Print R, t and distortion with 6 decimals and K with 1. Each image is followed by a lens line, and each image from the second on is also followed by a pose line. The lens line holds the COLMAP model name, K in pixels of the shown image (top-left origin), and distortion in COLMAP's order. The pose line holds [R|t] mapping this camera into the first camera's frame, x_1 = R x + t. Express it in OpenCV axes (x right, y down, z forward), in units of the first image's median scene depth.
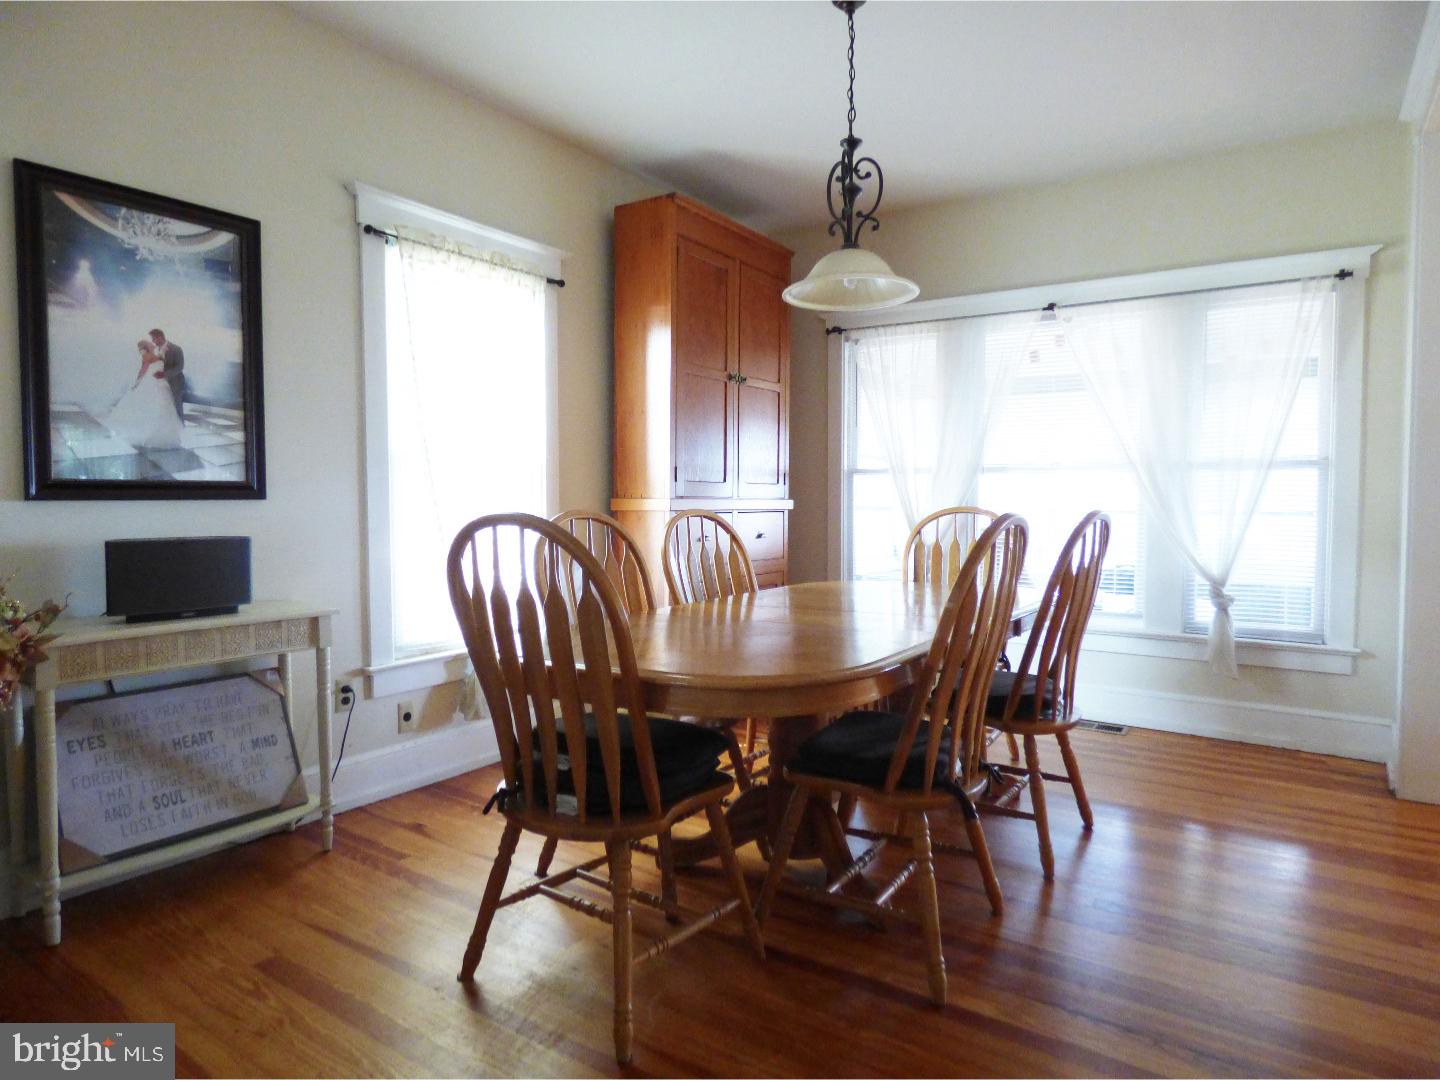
lens RADIAL K [[868.4, 0, 720.0], [0, 868.4, 540.0], [0, 0, 1]] dist [-0.003919, -0.001227]
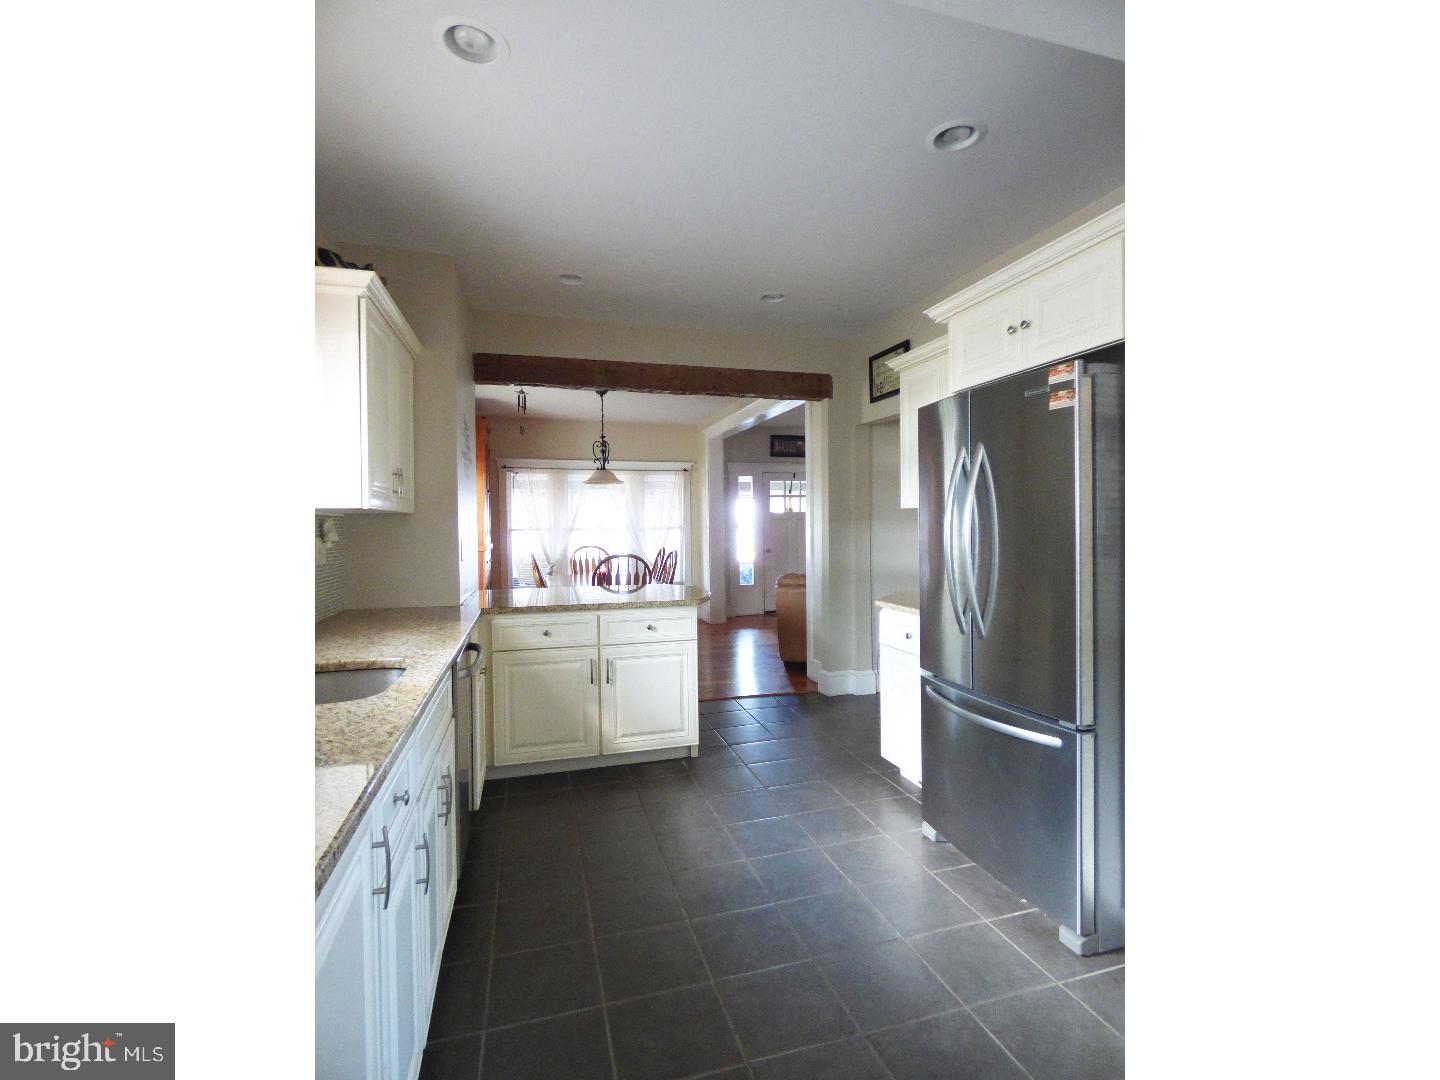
lens RADIAL K [[654.4, 0, 715.1], [0, 654.4, 537.5], [0, 0, 1]] dist [-0.000973, -0.000261]
pose [[0.625946, -0.027219, 0.779392, -1.042706], [0.048625, 0.998808, -0.004170, -0.034464], [-0.778349, 0.040508, 0.626523, -0.570568]]
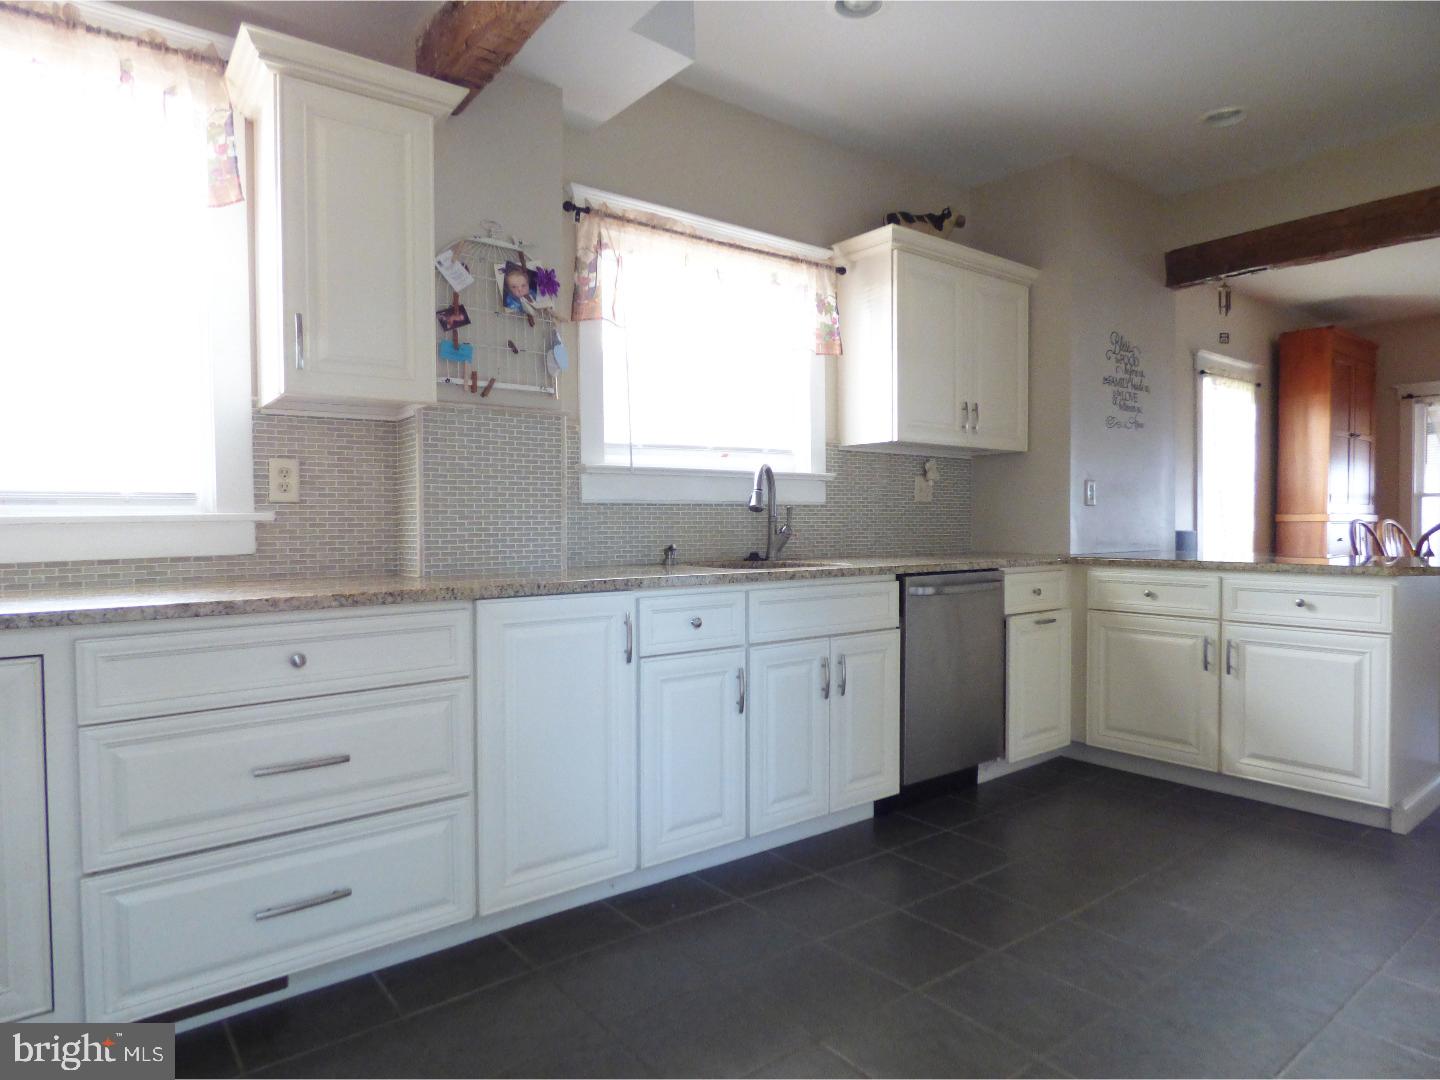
lens RADIAL K [[868.4, 0, 720.0], [0, 868.4, 540.0], [0, 0, 1]] dist [-0.003919, -0.001227]
pose [[0.954582, -0.000548, -0.297949, -0.650755], [-0.008053, 0.999586, -0.027640, 0.053453], [0.297840, 0.028784, 0.954182, -0.853336]]
